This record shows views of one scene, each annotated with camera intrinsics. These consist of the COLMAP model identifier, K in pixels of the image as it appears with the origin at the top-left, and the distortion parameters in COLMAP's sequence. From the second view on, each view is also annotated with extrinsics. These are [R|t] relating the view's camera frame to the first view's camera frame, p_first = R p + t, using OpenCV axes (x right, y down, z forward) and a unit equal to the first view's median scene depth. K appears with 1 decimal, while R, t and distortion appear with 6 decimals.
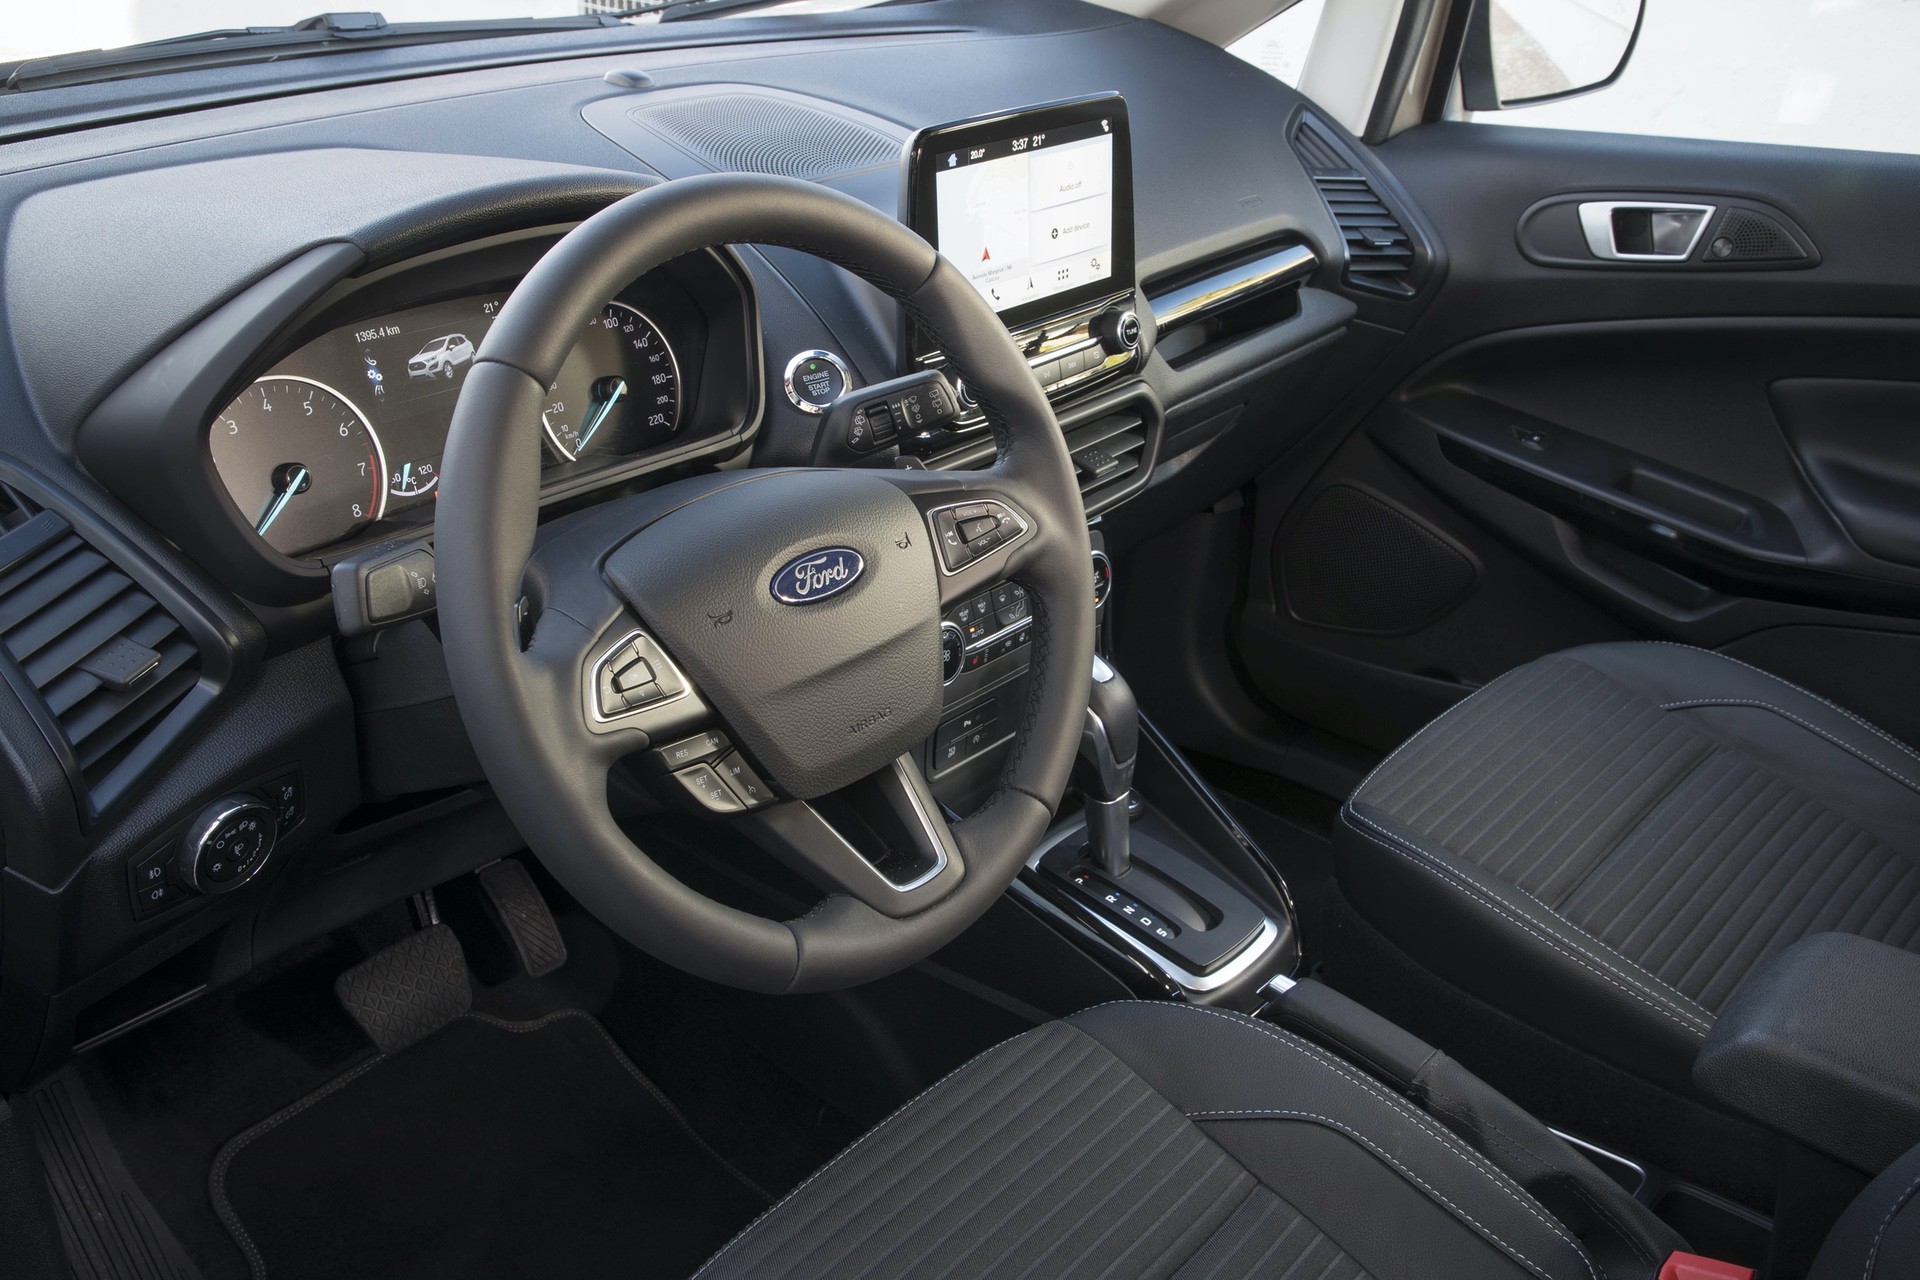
lens RADIAL K [[1778.2, 0, 975.3], [0, 1778.2, 645.0], [0, 0, 1]] dist [0.030098, 0.000000]
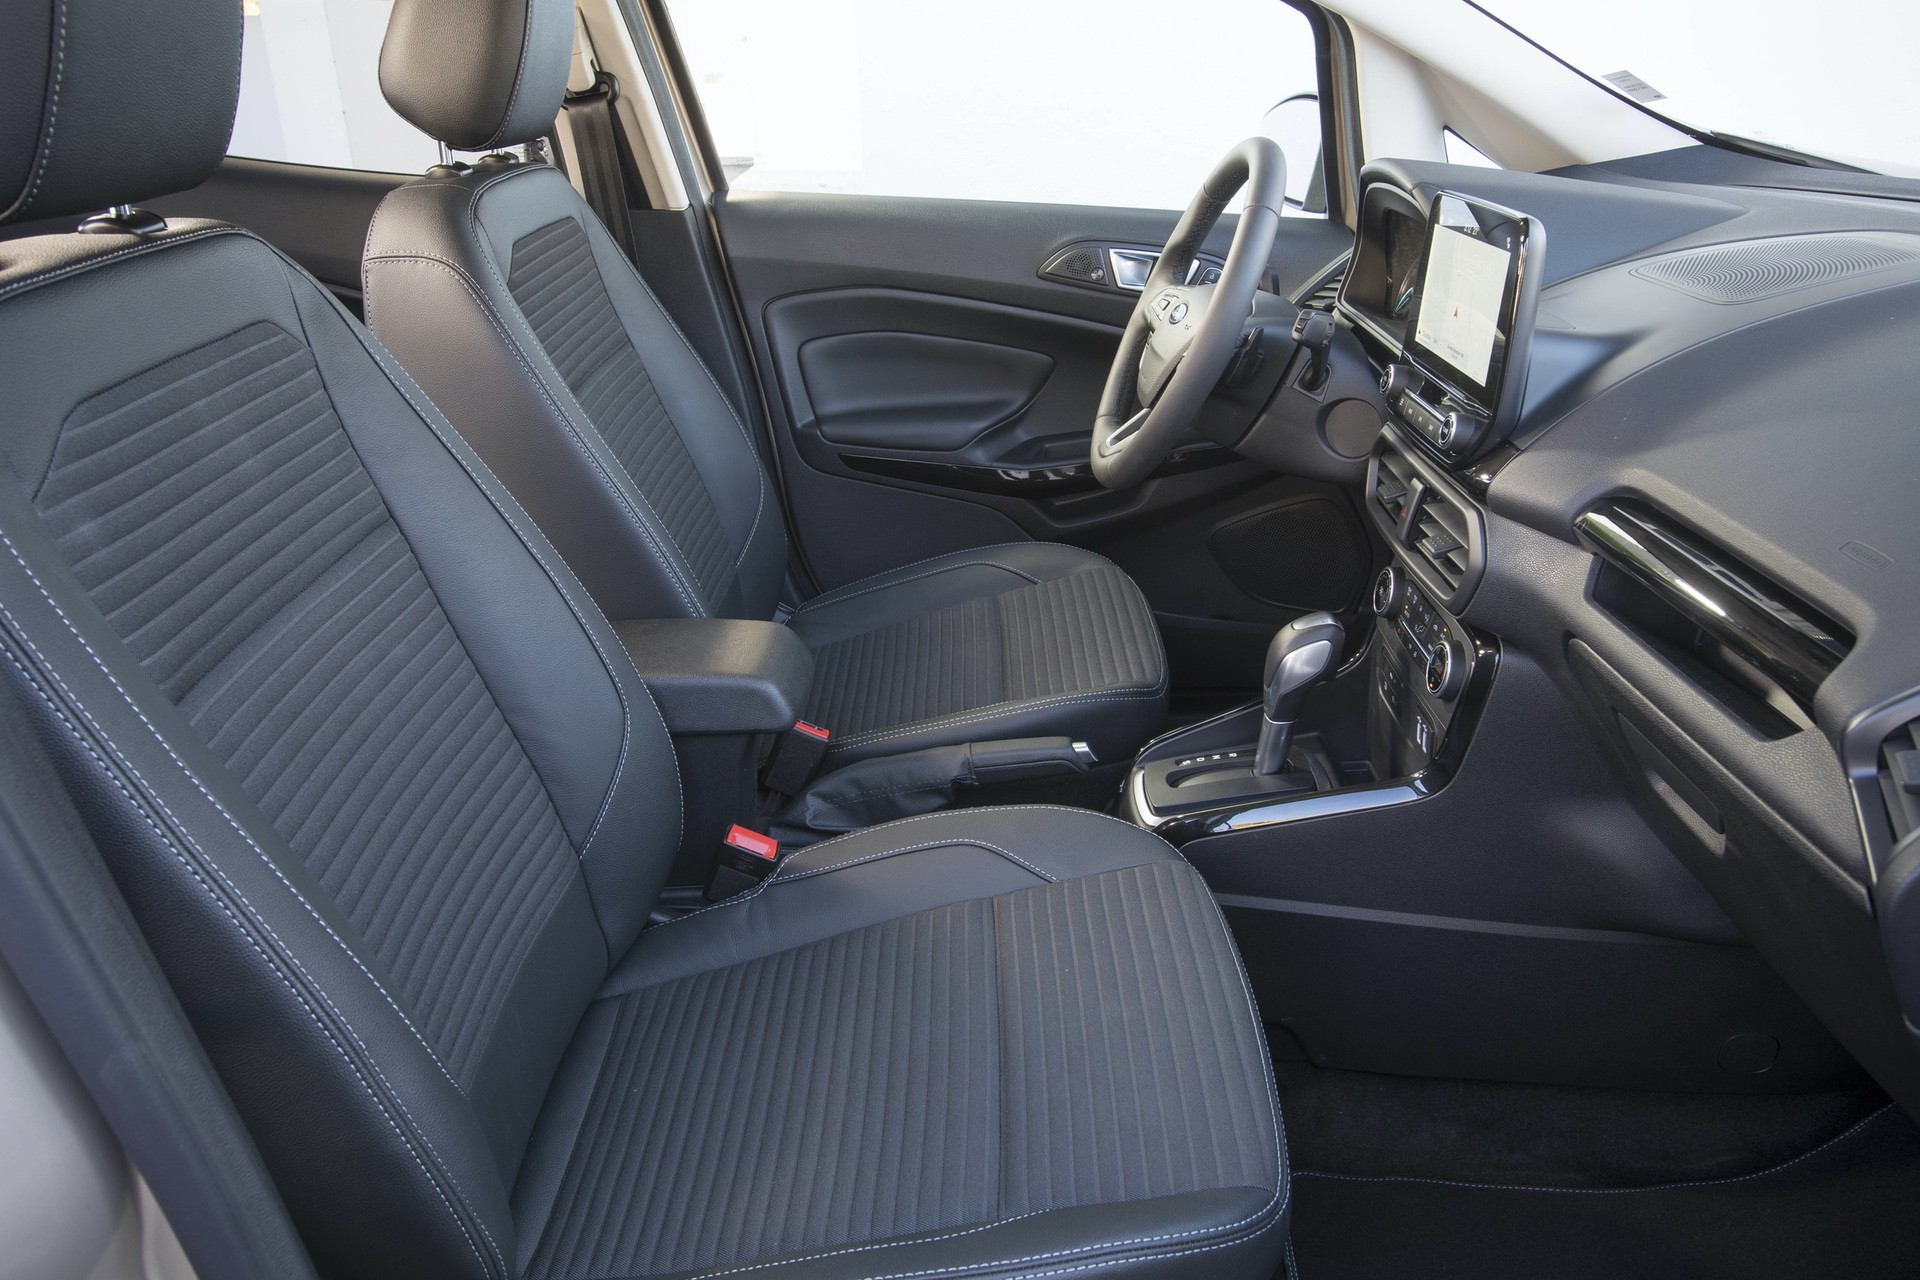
lens RADIAL K [[1392.3, 0, 969.7], [0, 1392.3, 628.3], [0, 0, 1]] dist [-0.004942, 0.012192]
pose [[-0.768897, 0.234070, -0.594986, 0.935591], [-0.293178, 0.697907, 0.653432, -0.624438], [0.568193, 0.676859, -0.467994, 1.469305]]
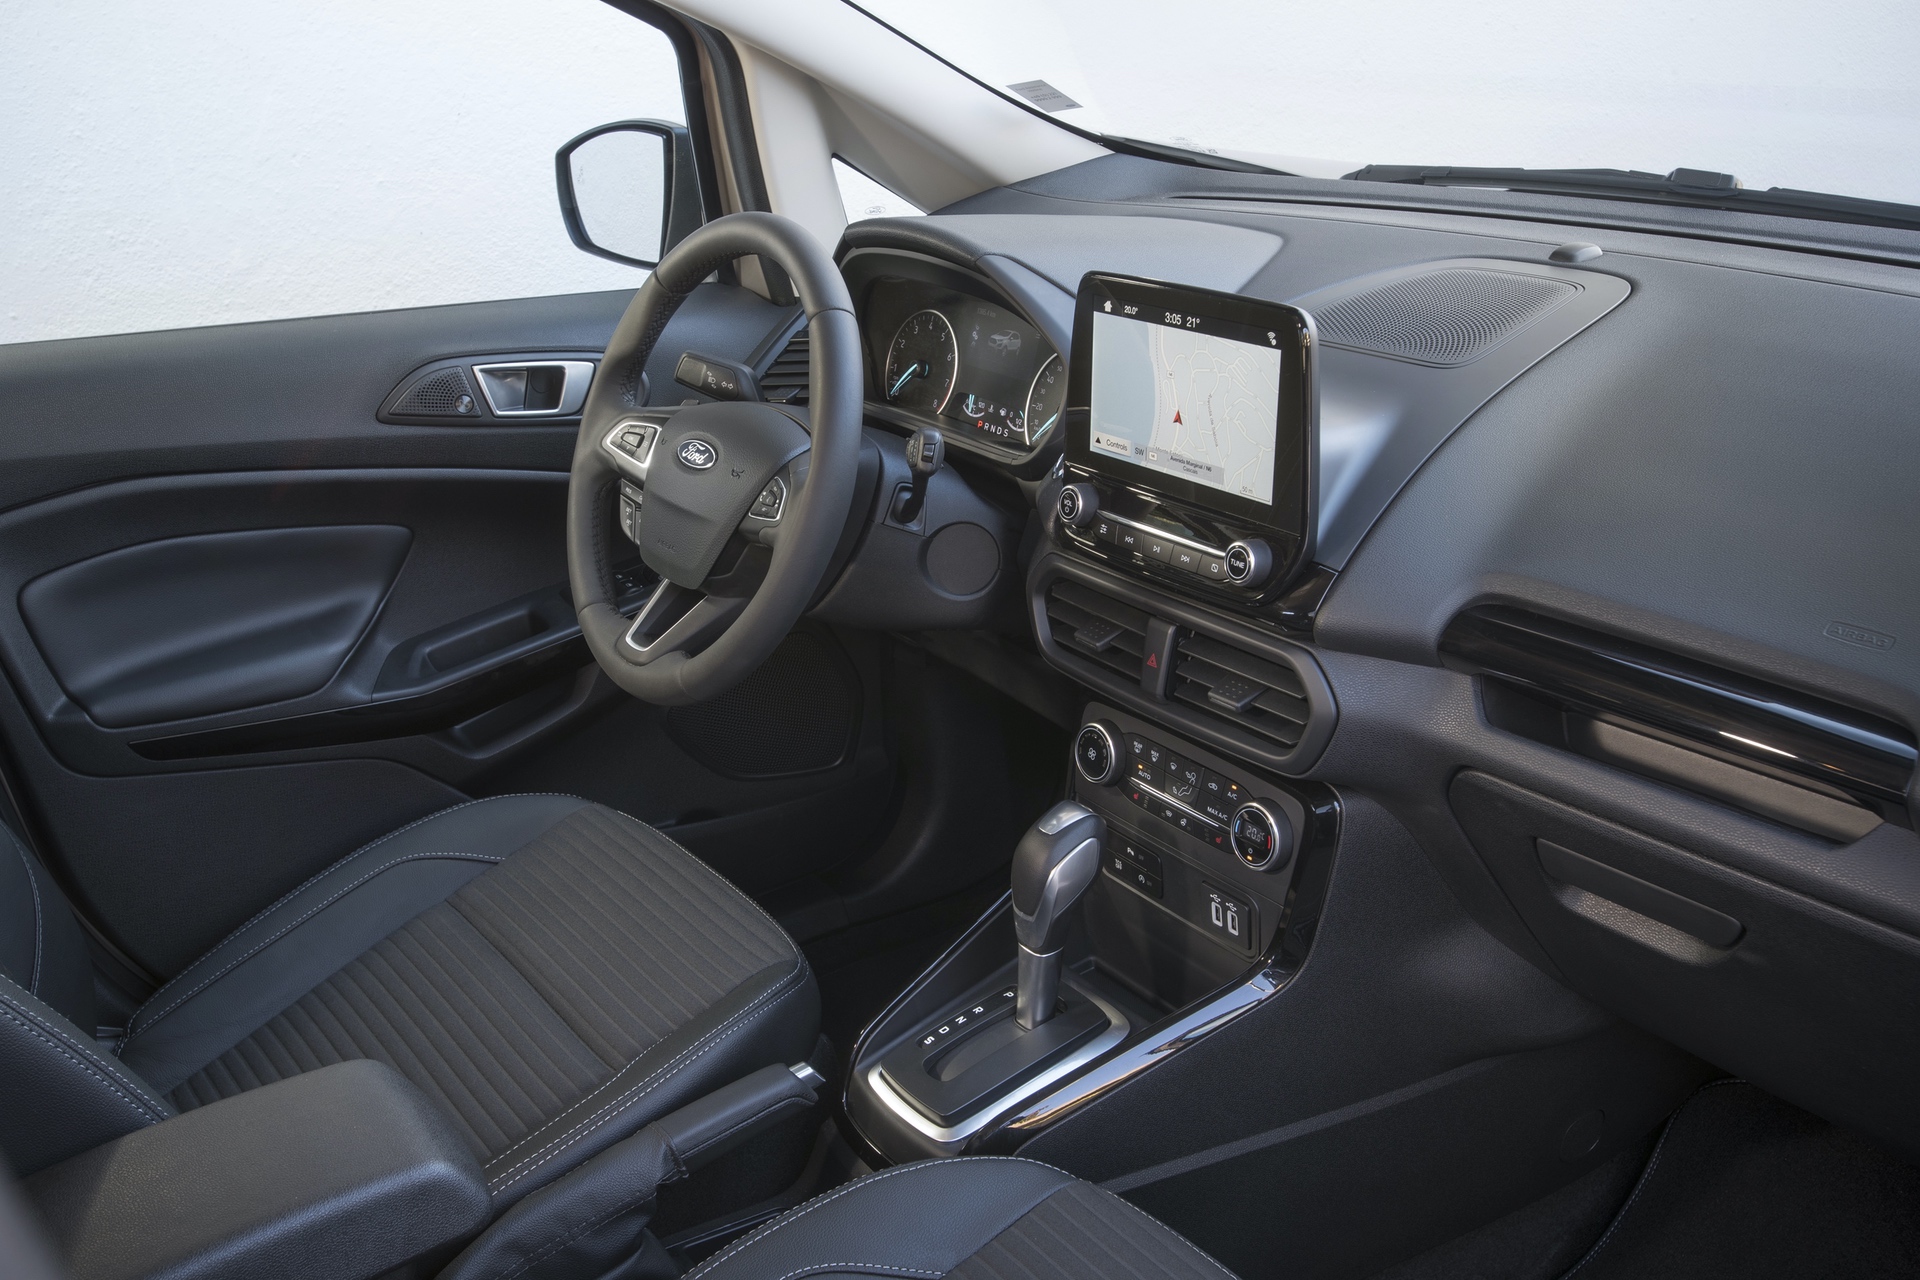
lens RADIAL K [[1806.9, 0, 958.4], [0, 1806.9, 652.2], [0, 0, 1]] dist [0.025972, 0.000000]
pose [[-0.256391, 0.344508, -0.903093, 1.071867], [-0.399524, 0.813002, 0.423566, -0.524418], [0.880139, 0.469407, -0.070807, 1.077959]]
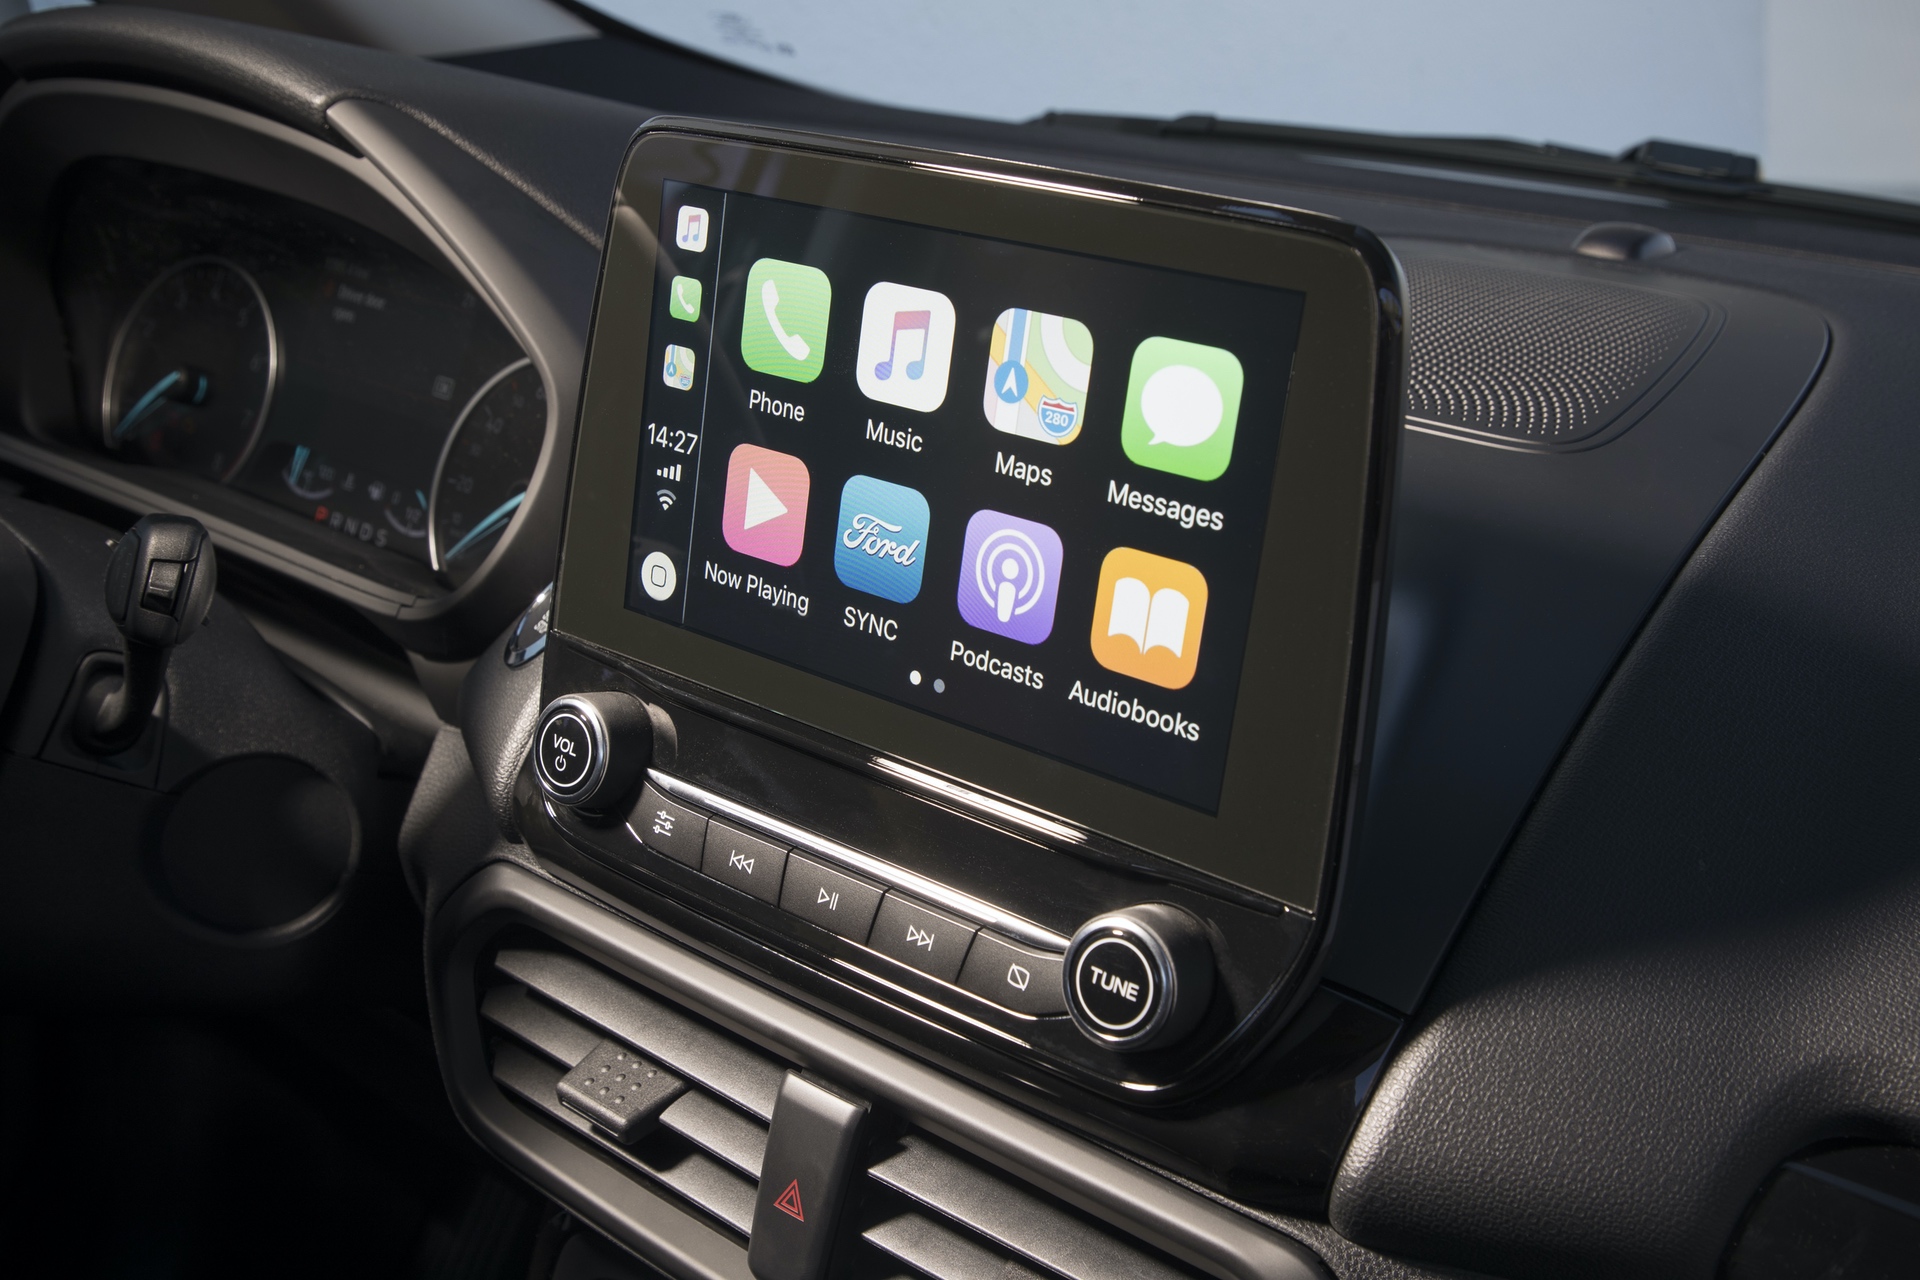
lens RADIAL K [[2095.3, 0, 949.9], [0, 2095.3, 636.5], [0, 0, 1]] dist [0.062199, 0.000000]
pose [[0.021579, 0.269675, -0.962710, 0.456843], [-0.529210, 0.820047, 0.217850, -0.319782], [0.848216, 0.504775, 0.160411, 0.999242]]
